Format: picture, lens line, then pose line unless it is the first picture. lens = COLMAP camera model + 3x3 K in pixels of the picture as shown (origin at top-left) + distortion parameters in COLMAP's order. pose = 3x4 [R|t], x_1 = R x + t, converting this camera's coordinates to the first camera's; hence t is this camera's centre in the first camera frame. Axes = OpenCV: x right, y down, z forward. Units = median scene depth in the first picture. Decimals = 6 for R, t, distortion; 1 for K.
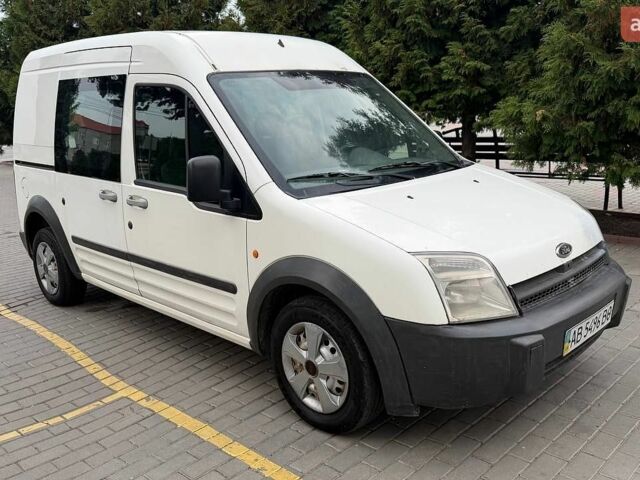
lens RADIAL K [[578.0, 0, 320.0], [0, 578.0, 240.0], [0, 0, 1]] dist [0.115901, -0.217464]
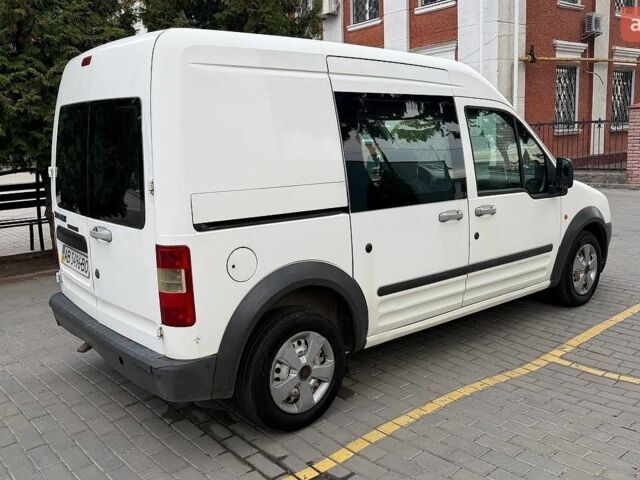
lens RADIAL K [[578.0, 0, 320.0], [0, 578.0, 240.0], [0, 0, 1]] dist [0.115901, -0.217464]
pose [[0.113244, -0.148679, 0.982380, -1.420006], [0.247467, 0.961801, 0.117038, -0.216064], [-0.962256, 0.229853, 0.145712, 1.134392]]
